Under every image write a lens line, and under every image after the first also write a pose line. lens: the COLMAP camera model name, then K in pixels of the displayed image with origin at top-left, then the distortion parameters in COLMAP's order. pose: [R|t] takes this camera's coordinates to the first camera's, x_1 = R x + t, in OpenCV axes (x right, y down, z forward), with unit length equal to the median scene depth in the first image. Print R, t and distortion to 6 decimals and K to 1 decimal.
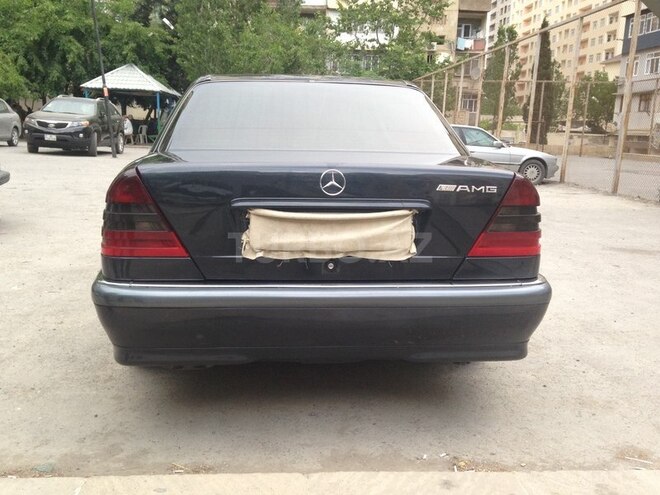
lens RADIAL K [[624.4, 0, 330.0], [0, 624.4, 247.5], [0, 0, 1]] dist [0.201872, -0.283102]
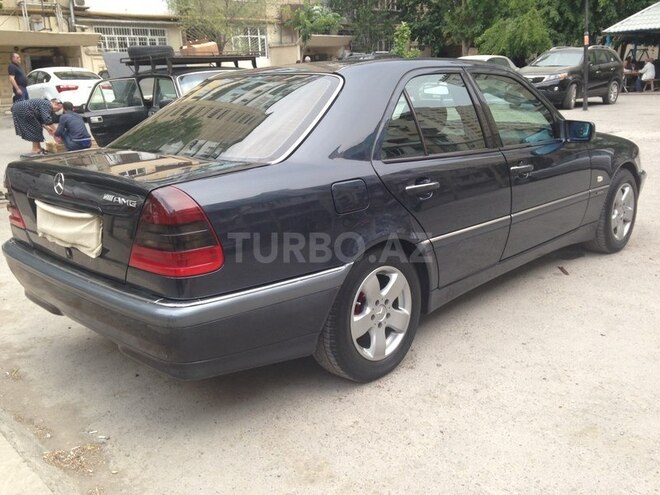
lens RADIAL K [[624.4, 0, 330.0], [0, 624.4, 247.5], [0, 0, 1]] dist [0.201872, -0.283102]
pose [[0.617361, 0.159610, -0.770318, 0.202313], [-0.091061, 0.987118, 0.131551, -0.030197], [0.781392, -0.011069, 0.623943, 0.101208]]
